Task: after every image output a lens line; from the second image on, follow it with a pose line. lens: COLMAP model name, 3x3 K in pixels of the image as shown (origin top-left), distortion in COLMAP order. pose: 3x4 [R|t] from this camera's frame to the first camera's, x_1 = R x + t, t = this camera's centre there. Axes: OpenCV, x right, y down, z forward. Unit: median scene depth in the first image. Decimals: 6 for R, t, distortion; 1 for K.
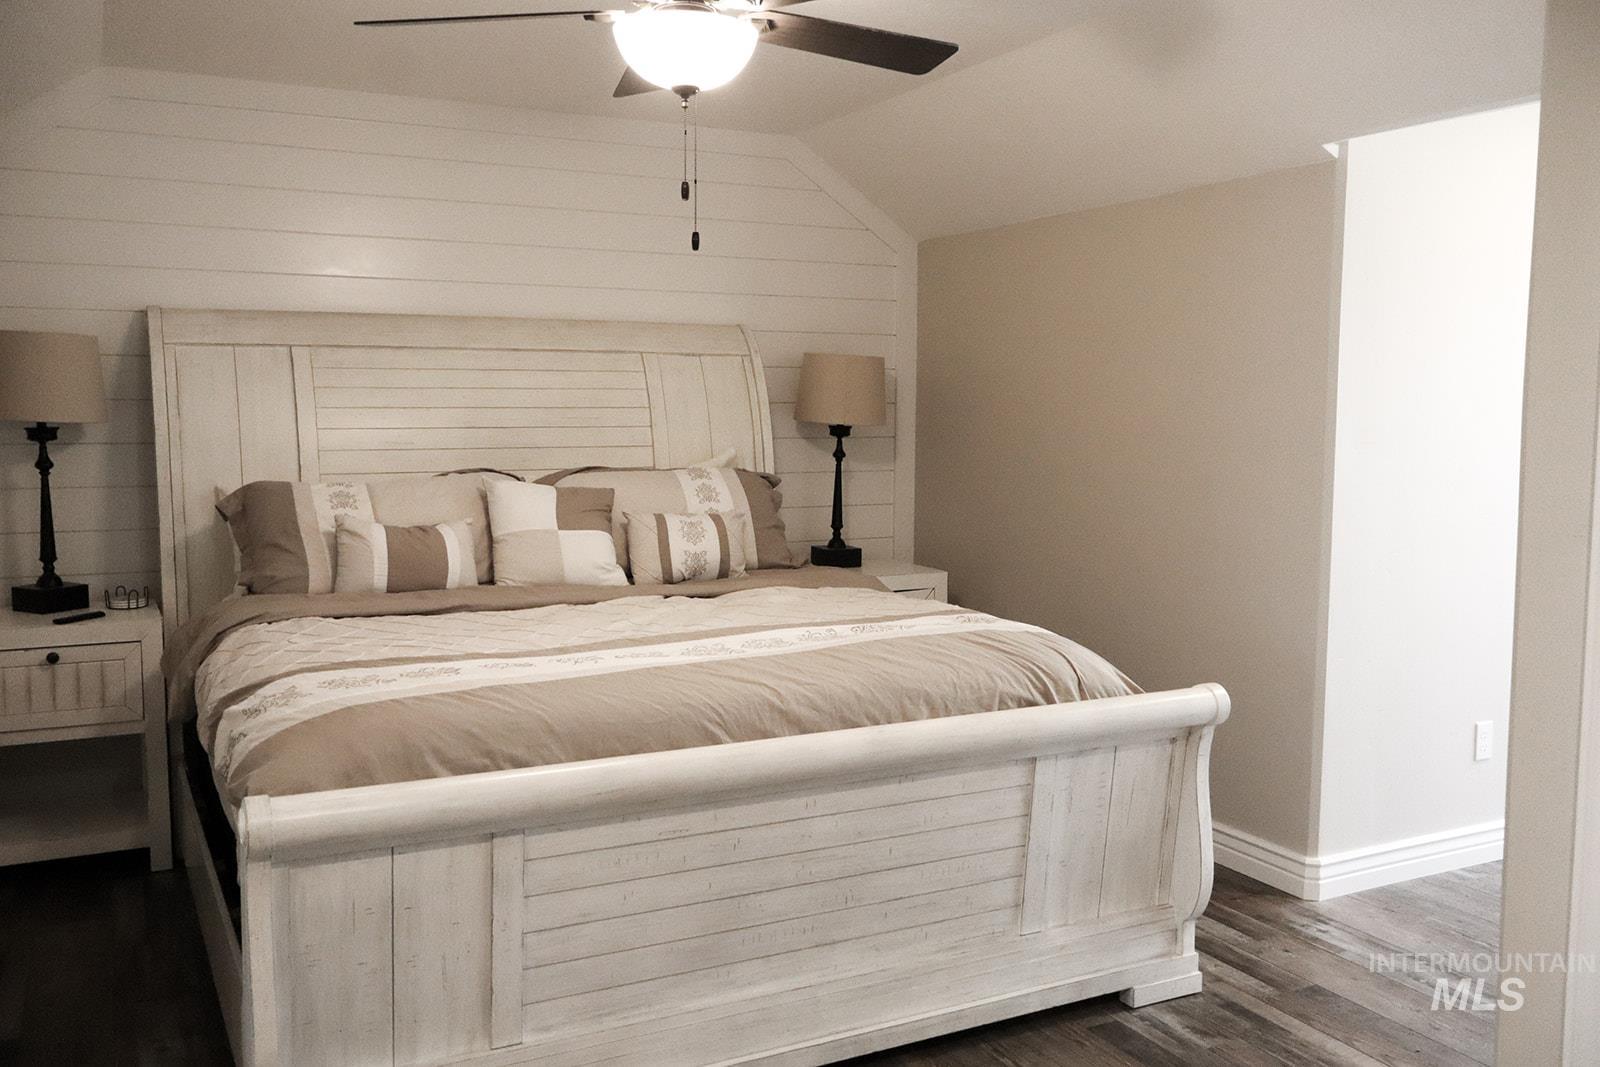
lens RADIAL K [[1344.0, 0, 795.9], [0, 1344.0, 543.3], [0, 0, 1]] dist [-0.009301, 0.008786]
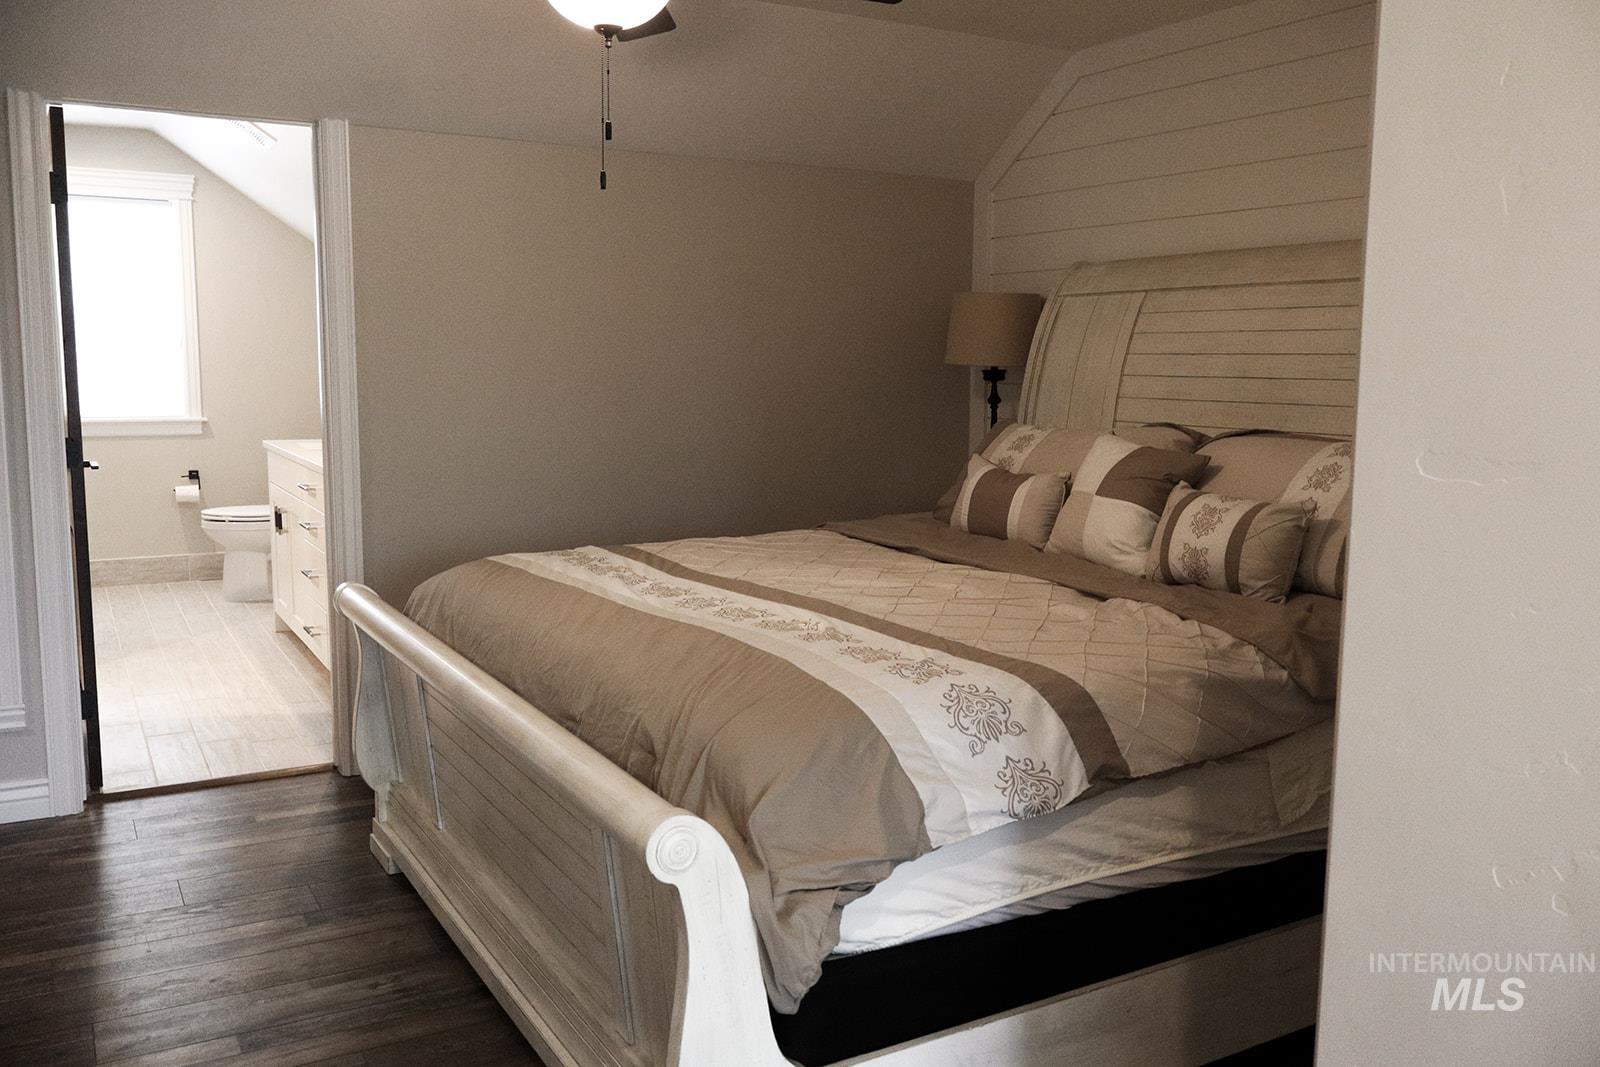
lens RADIAL K [[1344.0, 0, 798.8], [0, 1344.0, 525.4], [0, 0, 1]] dist [-0.009301, 0.008786]
pose [[0.013609, 0.120092, -0.992670, 0.673247], [-0.113538, 0.986526, 0.117792, -0.069653], [0.993440, 0.111102, 0.027061, 0.794491]]
